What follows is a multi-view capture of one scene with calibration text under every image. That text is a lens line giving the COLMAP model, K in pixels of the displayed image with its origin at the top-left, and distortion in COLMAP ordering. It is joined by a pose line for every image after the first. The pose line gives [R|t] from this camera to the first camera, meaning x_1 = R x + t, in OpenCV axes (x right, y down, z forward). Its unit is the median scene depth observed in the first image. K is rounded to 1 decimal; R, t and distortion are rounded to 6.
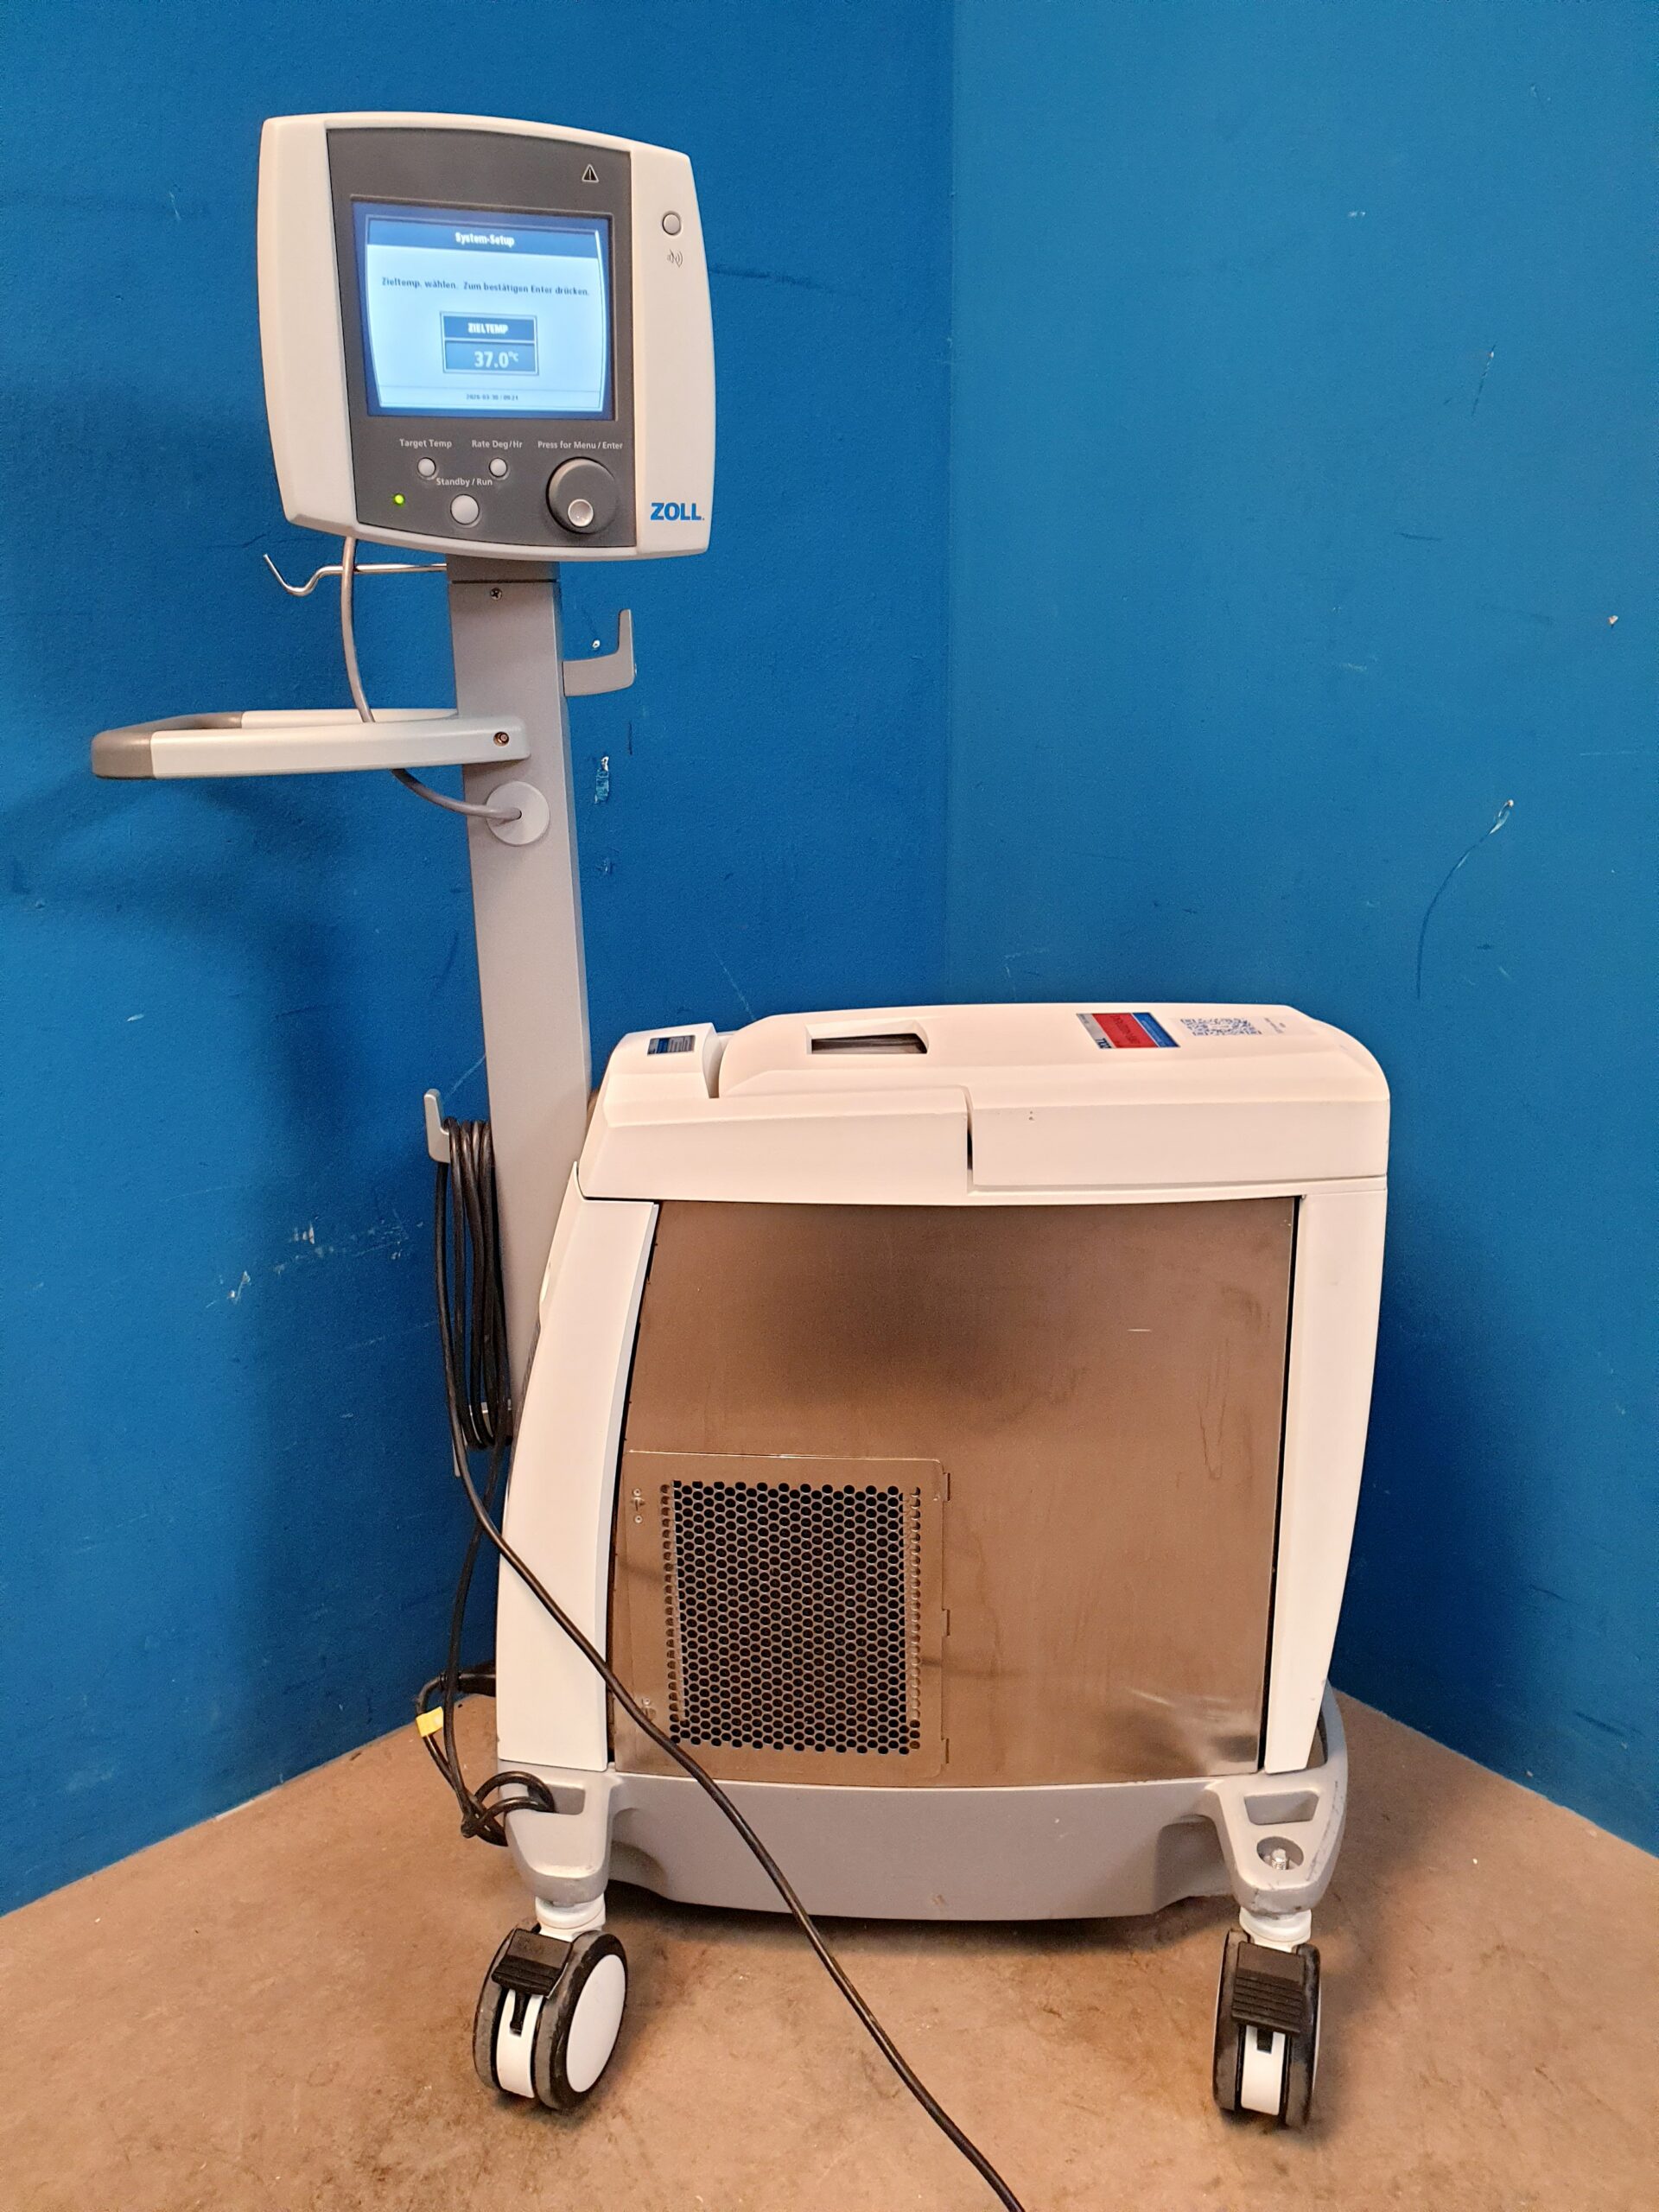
lens RADIAL K [[1728.8, 0, 840.7], [0, 1728.8, 1099.6], [0, 0, 1]] dist [0.009572, -0.003891]
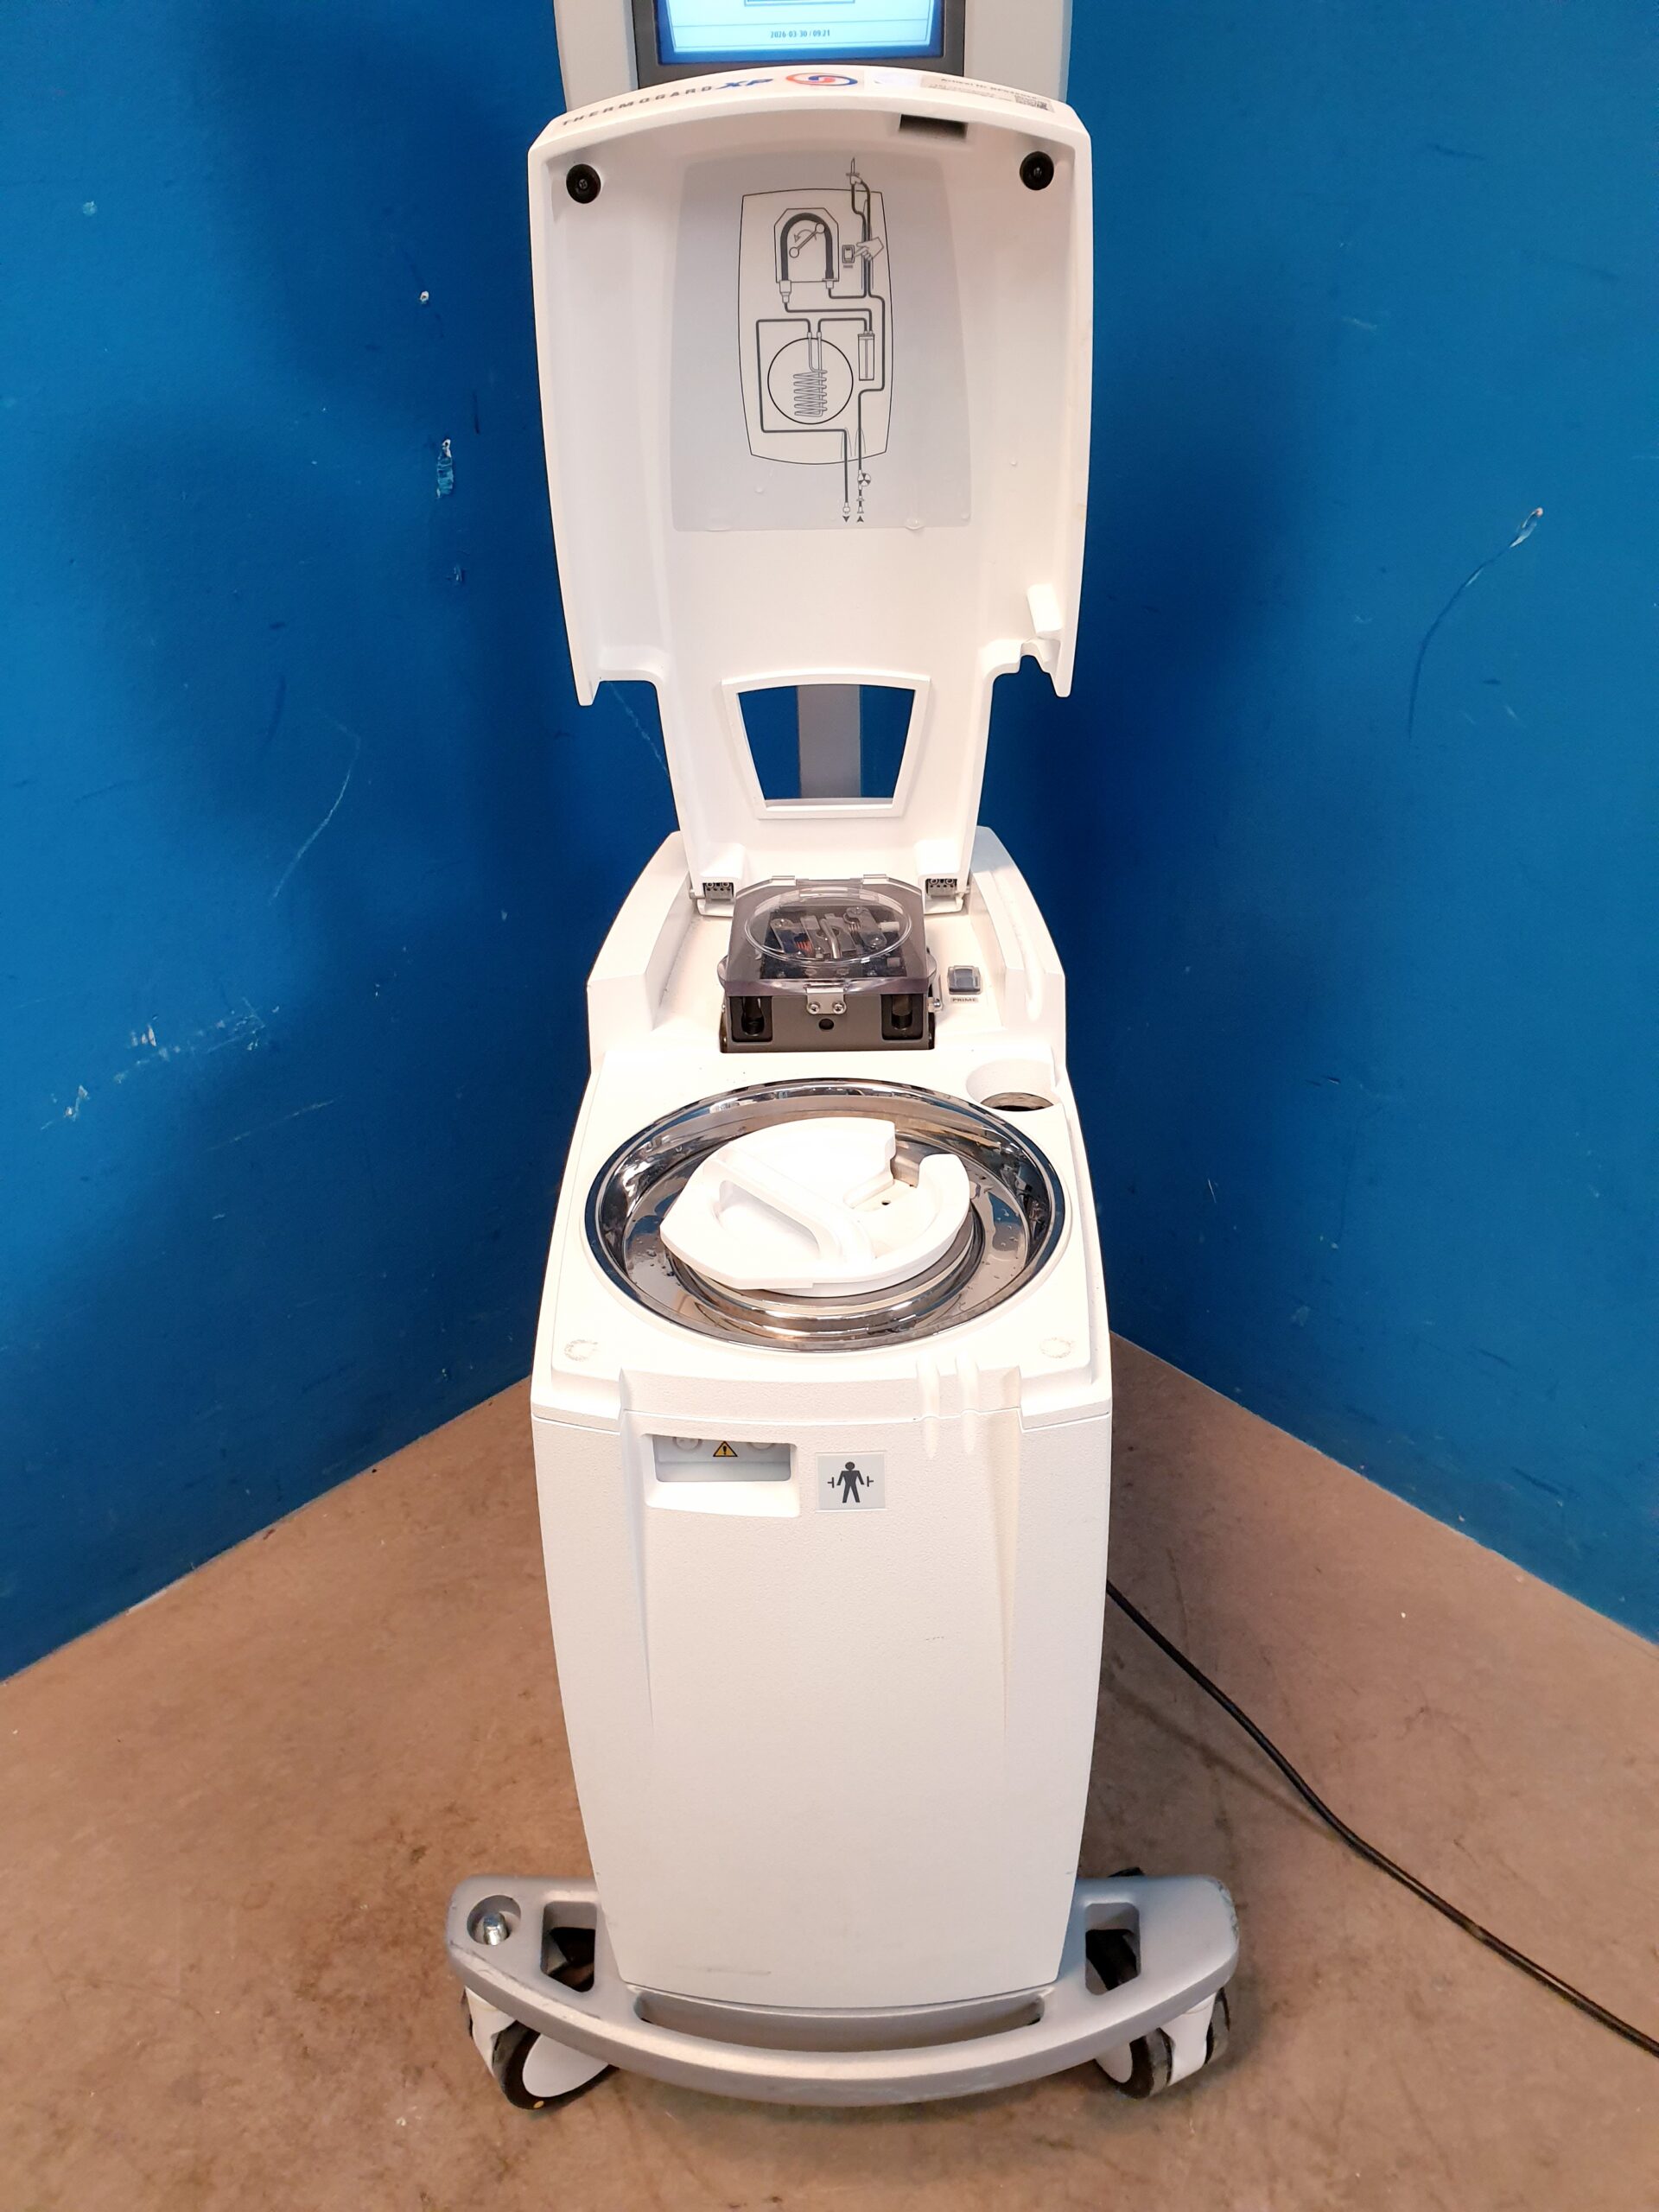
lens RADIAL K [[1734.5, 0, 823.7], [0, 1734.5, 1096.7], [0, 0, 1]] dist [-0.004058, 0.022856]
pose [[0.999094, -0.028542, 0.031584, 0.009349], [0.018948, 0.962543, 0.270467, -0.144284], [-0.038120, -0.269623, 0.962211, 0.145728]]
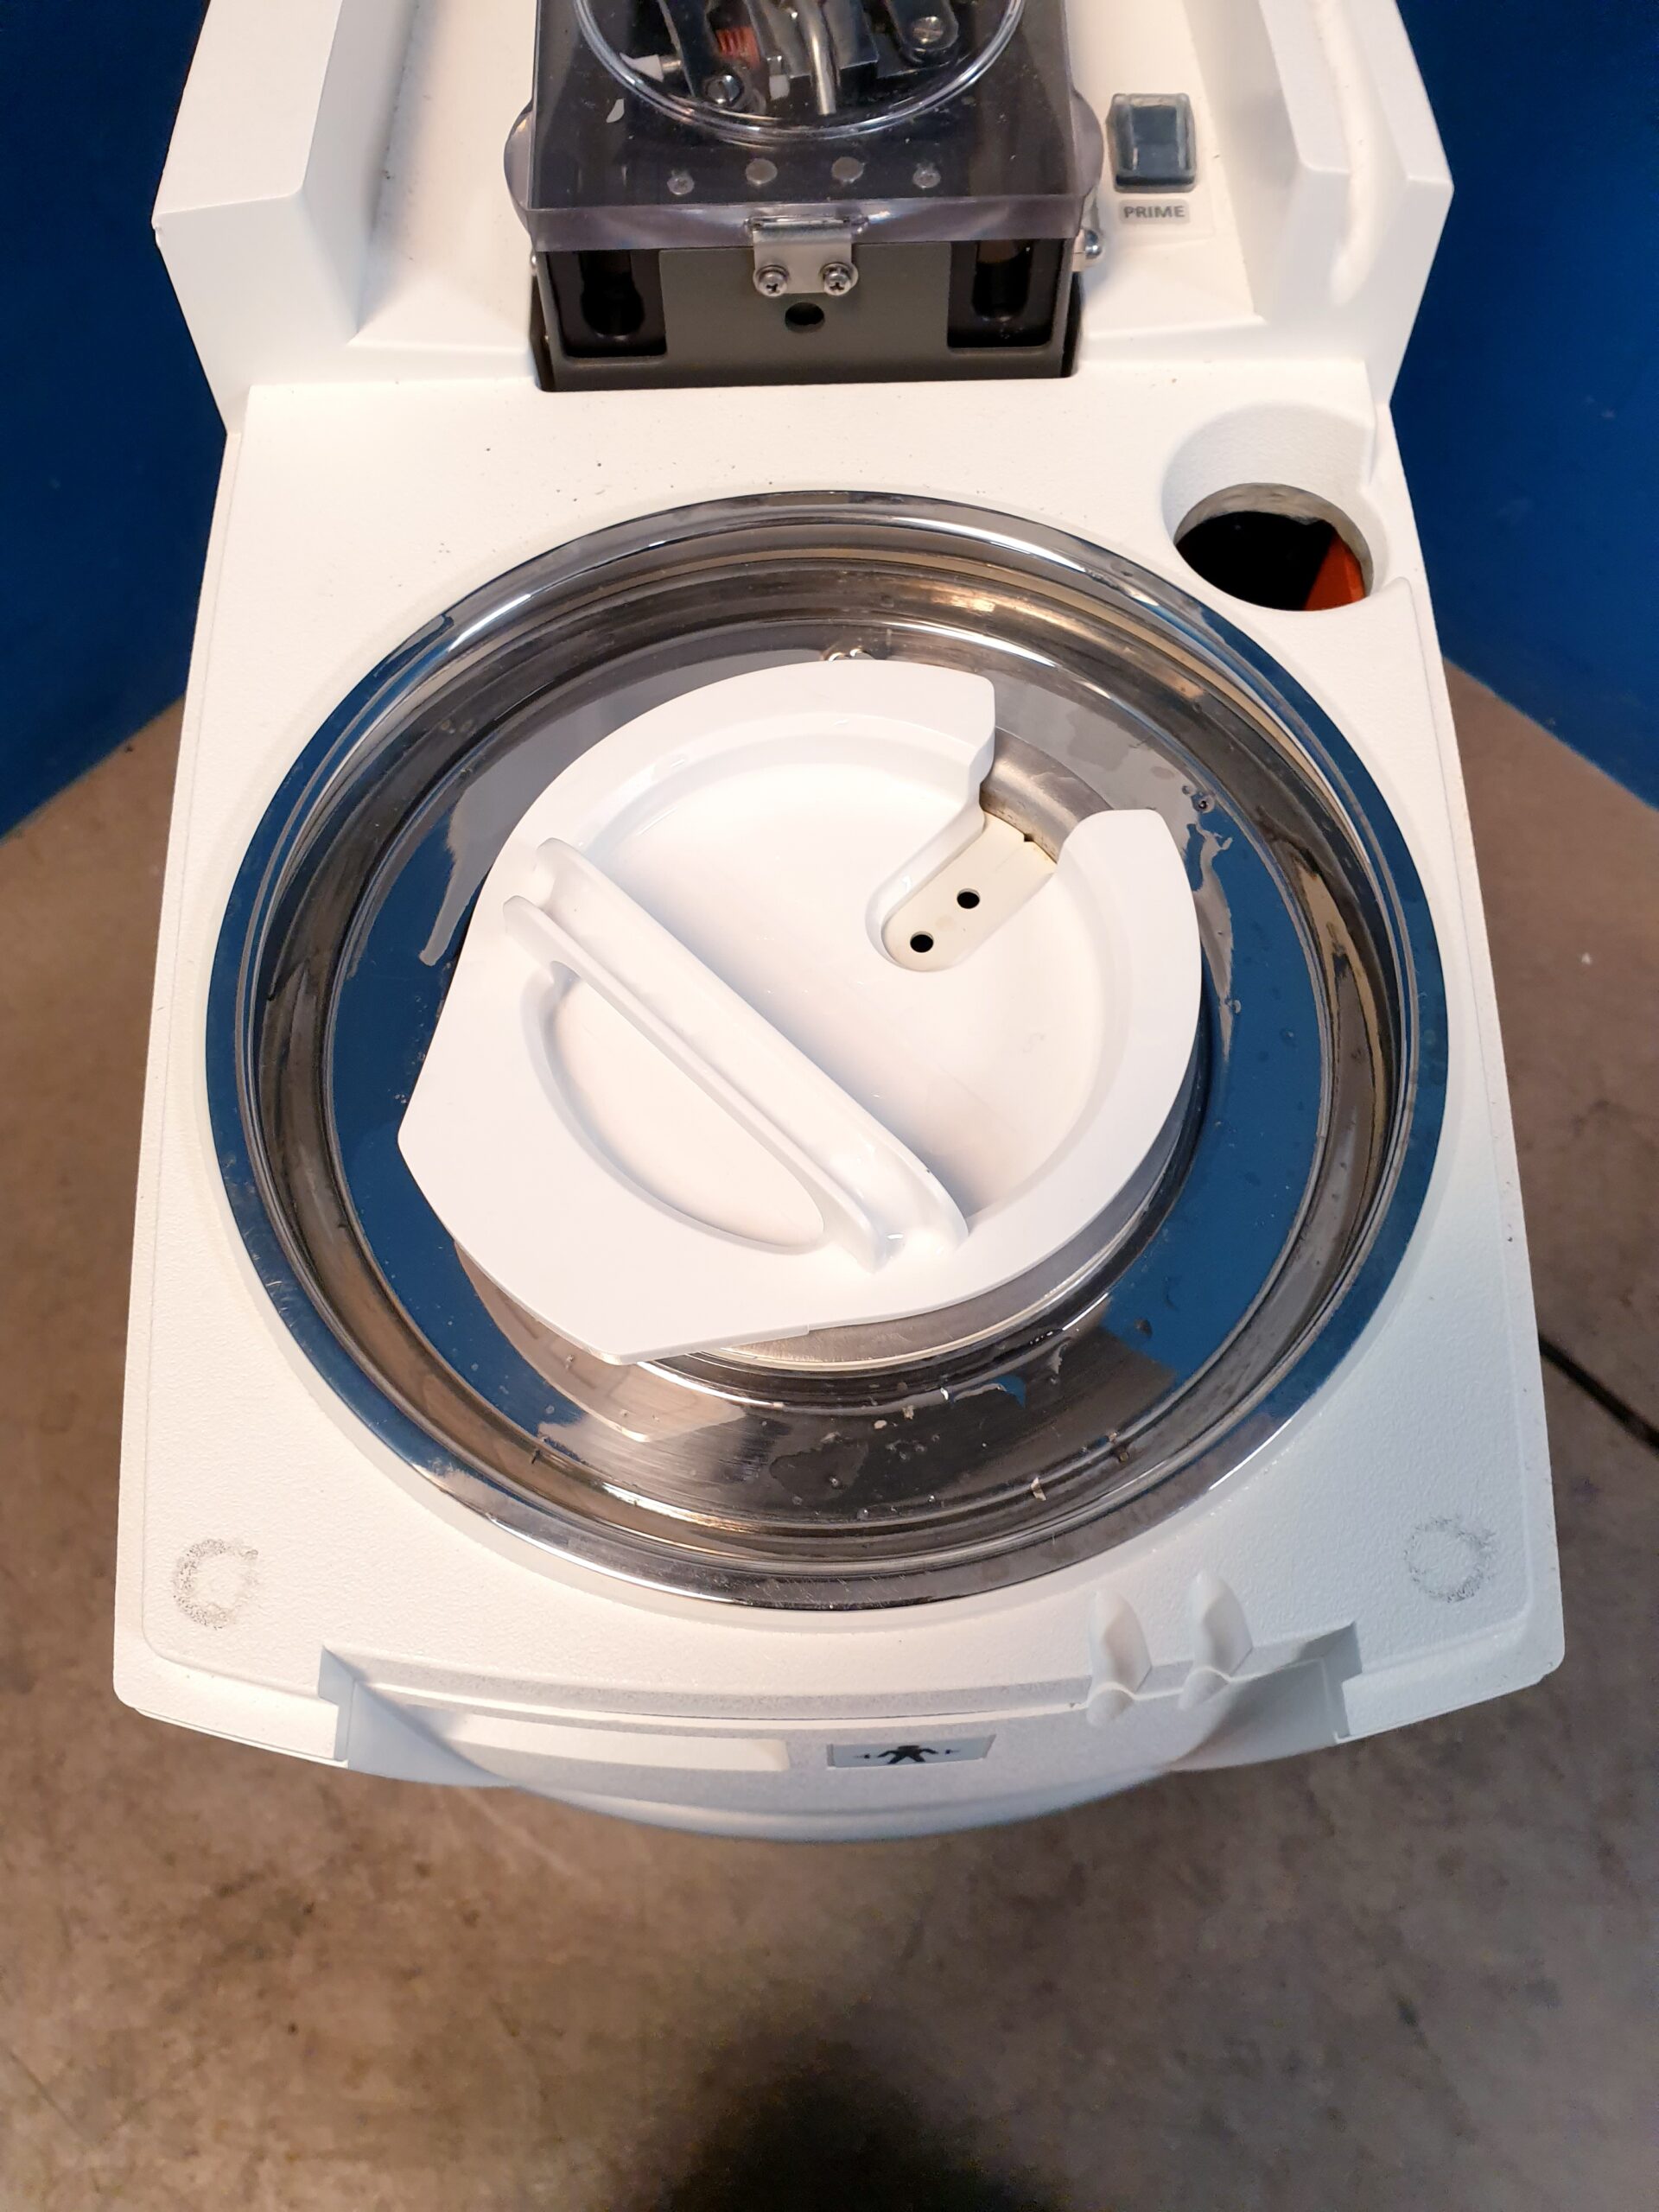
lens RADIAL K [[1742.5, 0, 820.2], [0, 1742.5, 1098.6], [0, 0, 1]] dist [-0.005235, -0.006345]
pose [[0.996989, -0.069397, 0.034602, 0.018787], [0.015539, 0.615958, 0.787625, -0.119131], [-0.075972, -0.784716, 0.615182, 0.602563]]
